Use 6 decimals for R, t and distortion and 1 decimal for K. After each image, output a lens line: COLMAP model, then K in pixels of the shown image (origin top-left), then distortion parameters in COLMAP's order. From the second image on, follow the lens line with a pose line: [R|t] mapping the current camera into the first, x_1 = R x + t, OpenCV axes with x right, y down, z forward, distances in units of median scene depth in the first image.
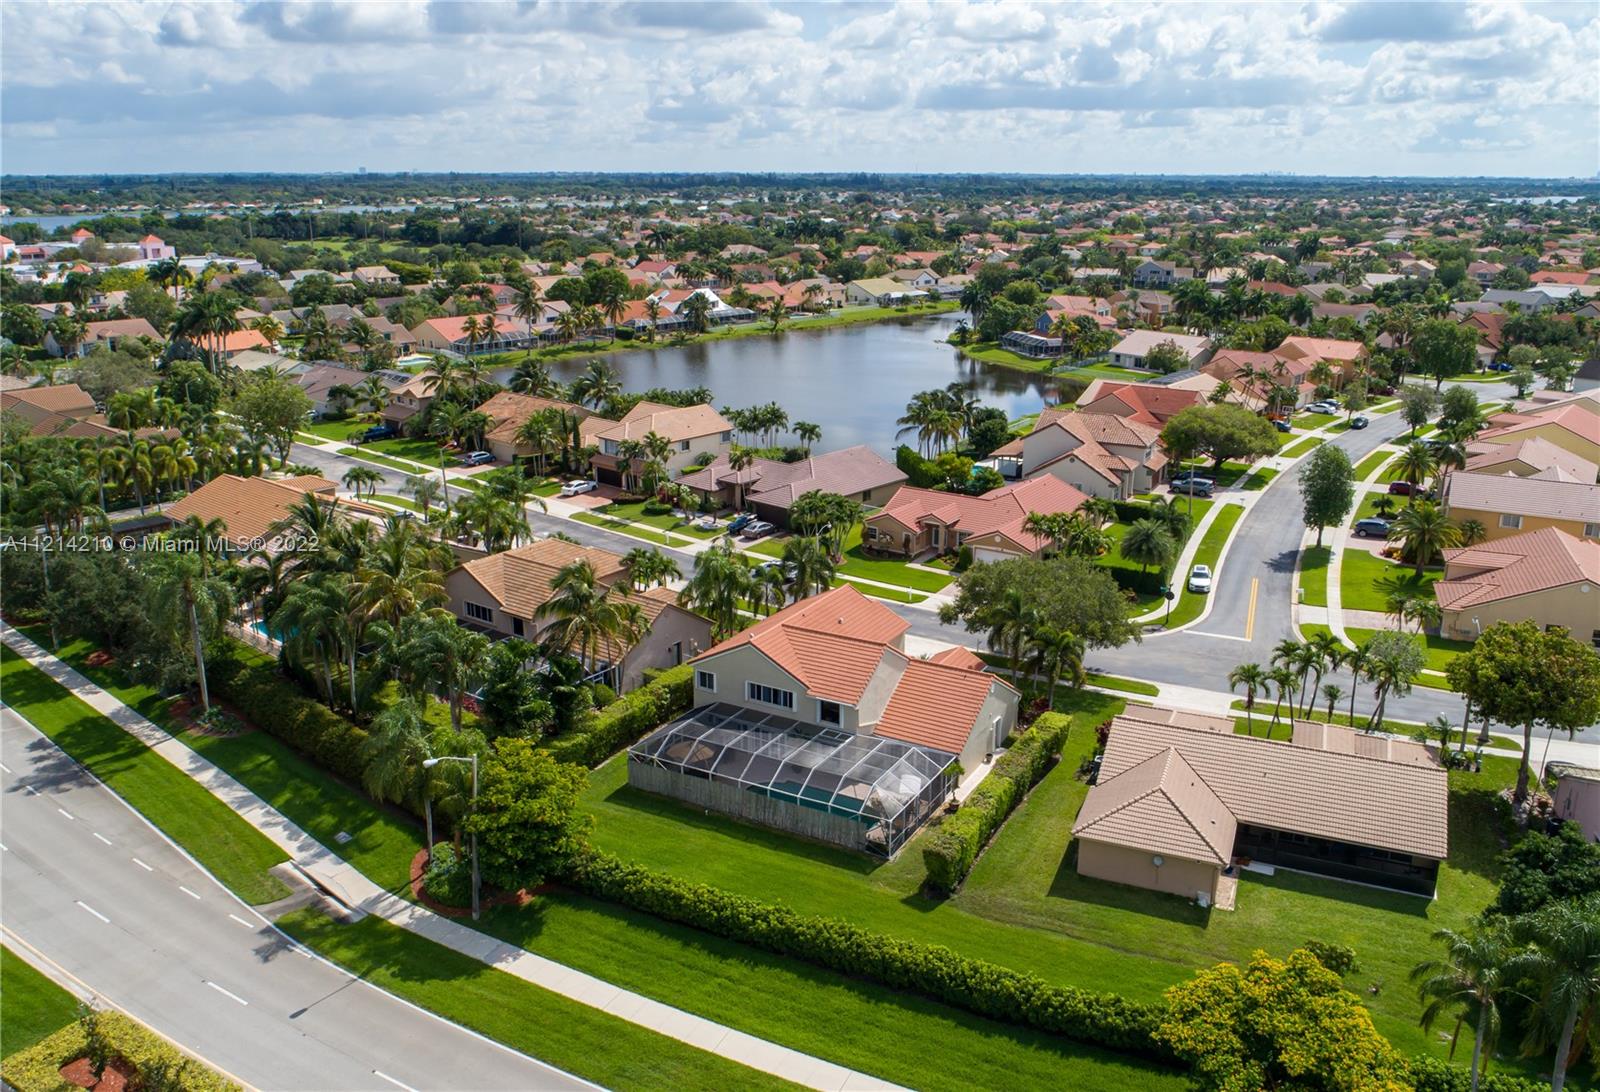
lens RADIAL K [[1267.6, 0, 798.3], [0, 1267.6, 518.9], [0, 0, 1]] dist [-0.018843, -0.003079]
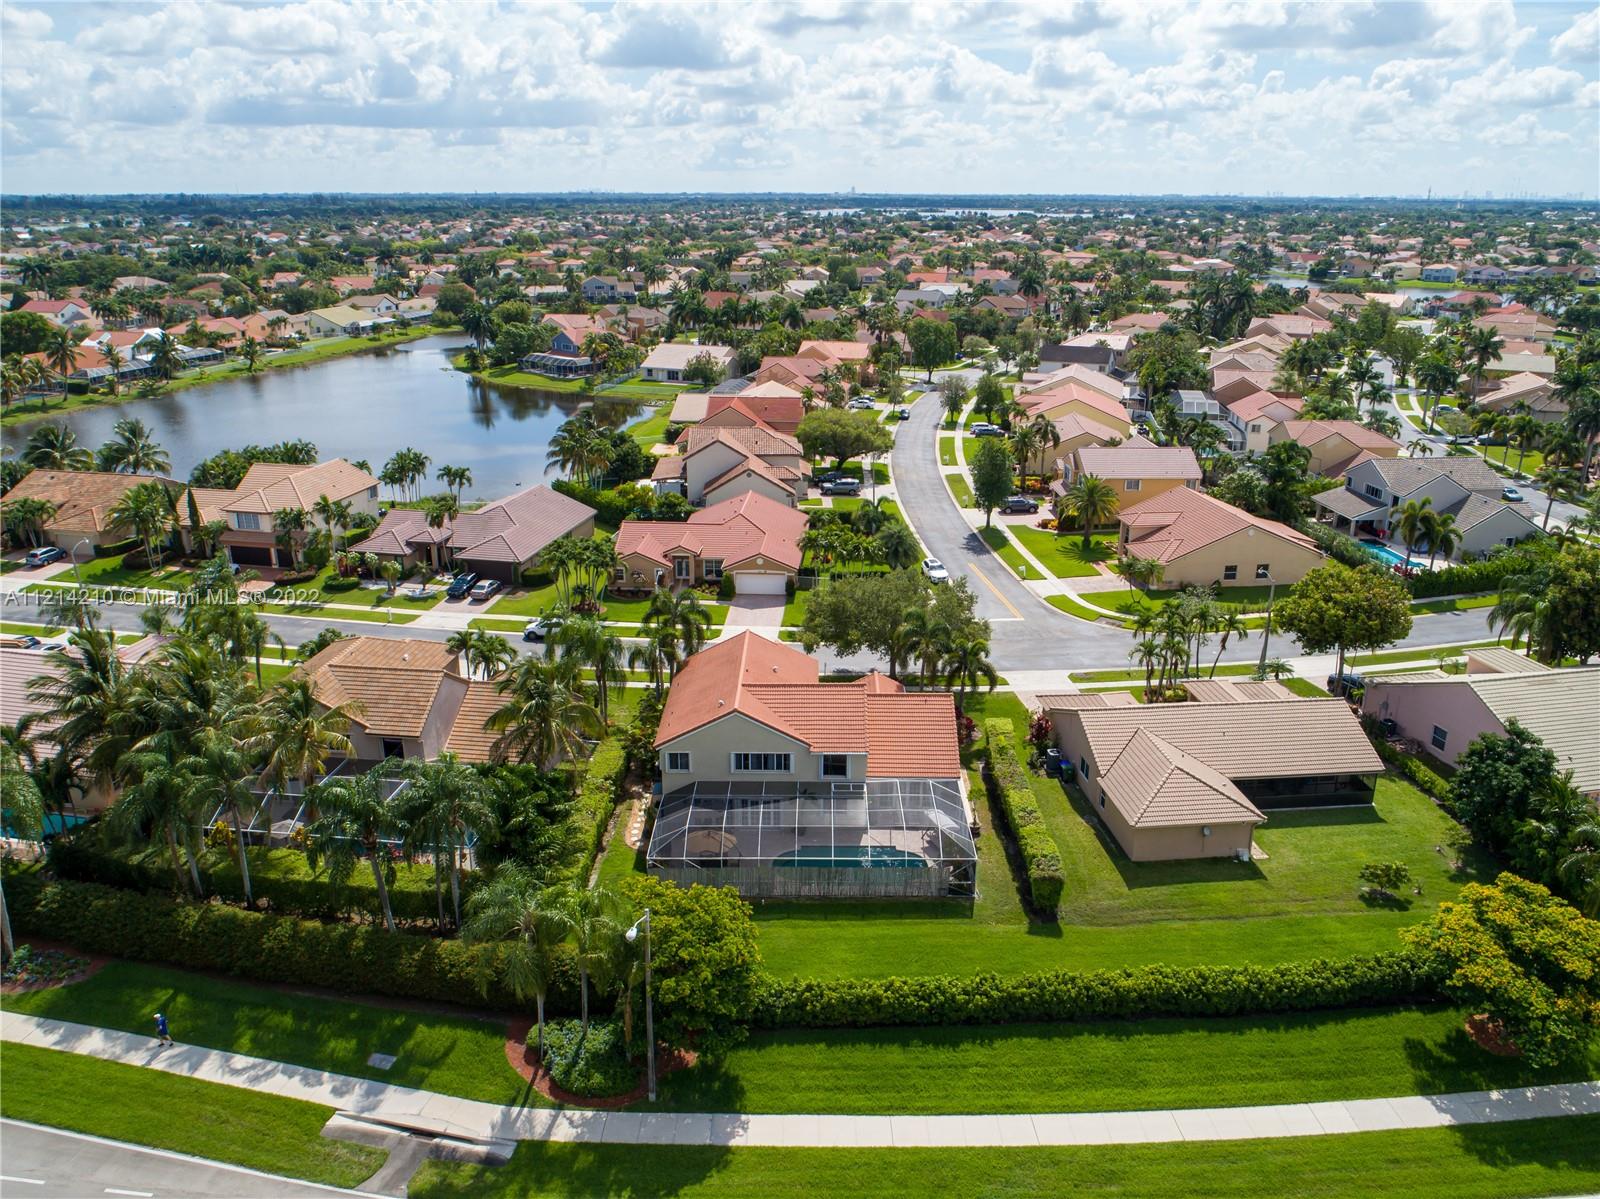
lens RADIAL K [[1215.7, 0, 800.0], [0, 1215.7, 599.5], [0, 0, 1]] dist [-0.018254, 0.004624]
pose [[0.873503, -0.157873, 0.460509, -0.336174], [0.131042, 0.987292, 0.089902, -0.047063], [-0.468850, -0.018184, 0.883091, 0.176481]]
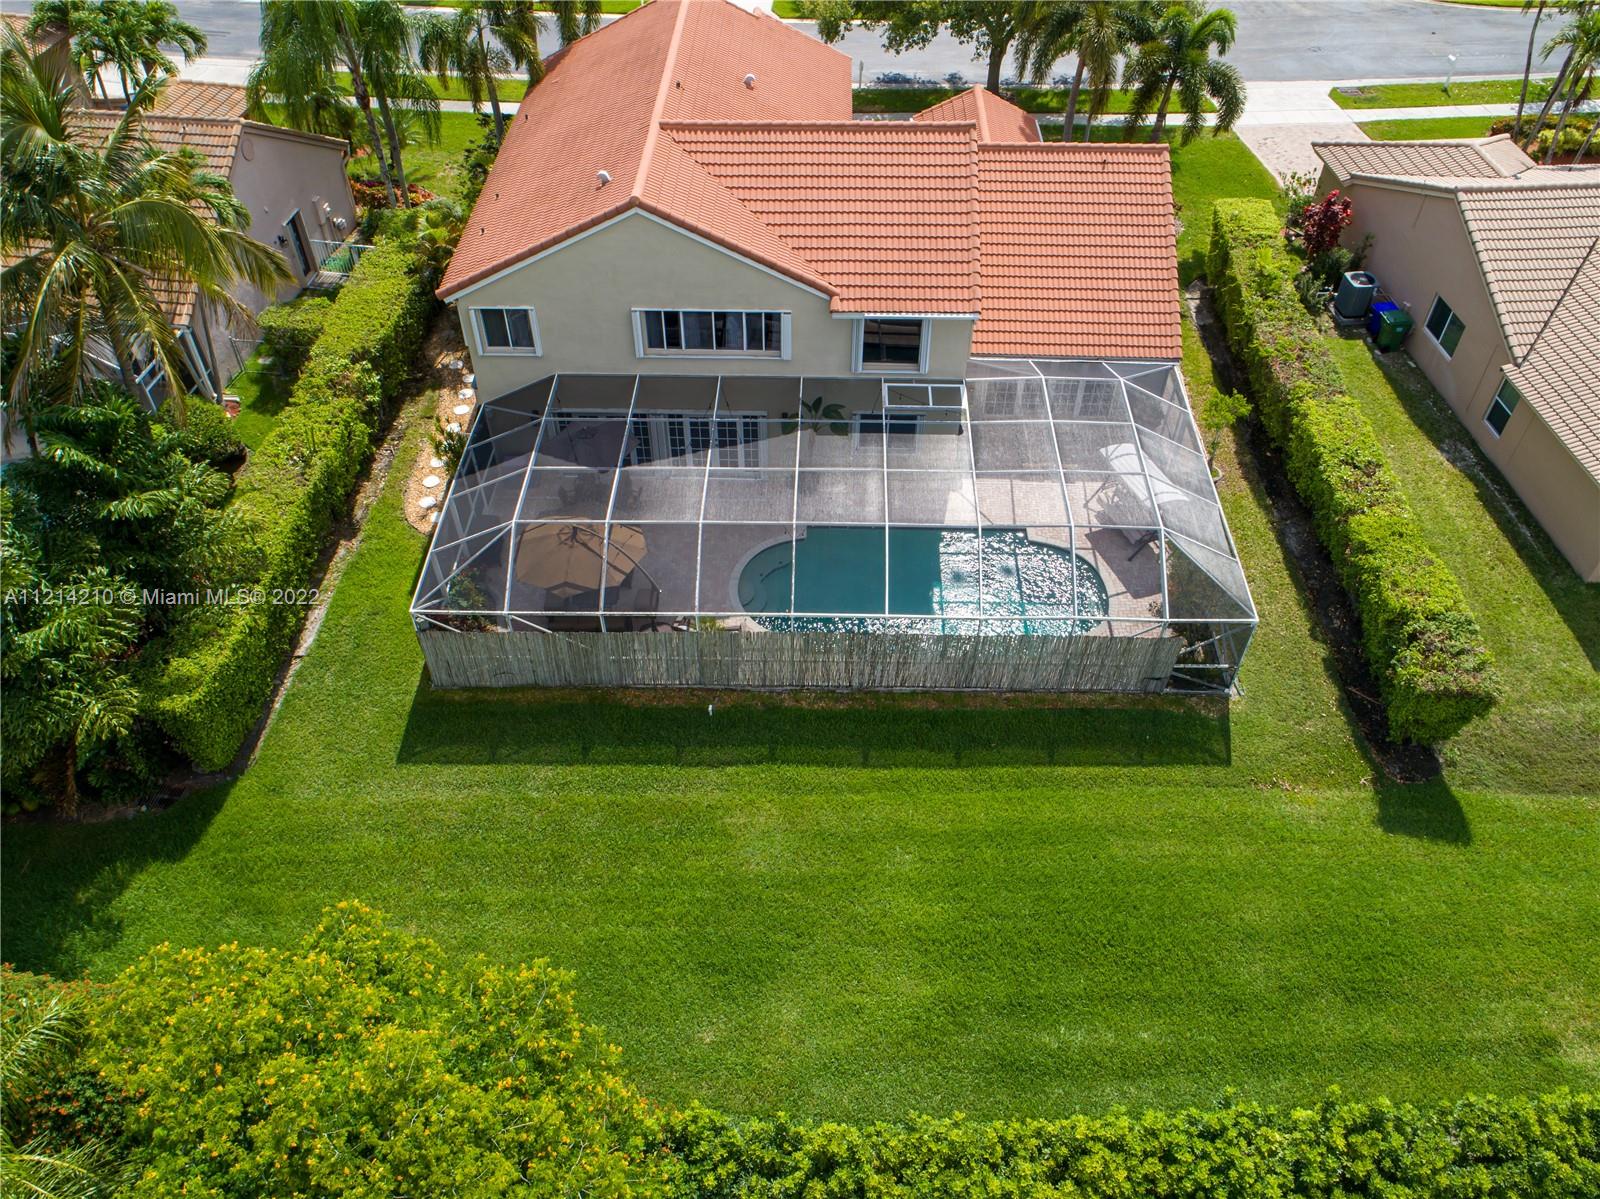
lens RADIAL K [[1215.7, 0, 800.0], [0, 1215.7, 599.5], [0, 0, 1]] dist [-0.018254, 0.004624]
pose [[0.880105, -0.341784, 0.329544, -0.124765], [0.128535, 0.839702, 0.527616, 0.017134], [-0.457050, -0.421999, 0.782957, 0.583341]]
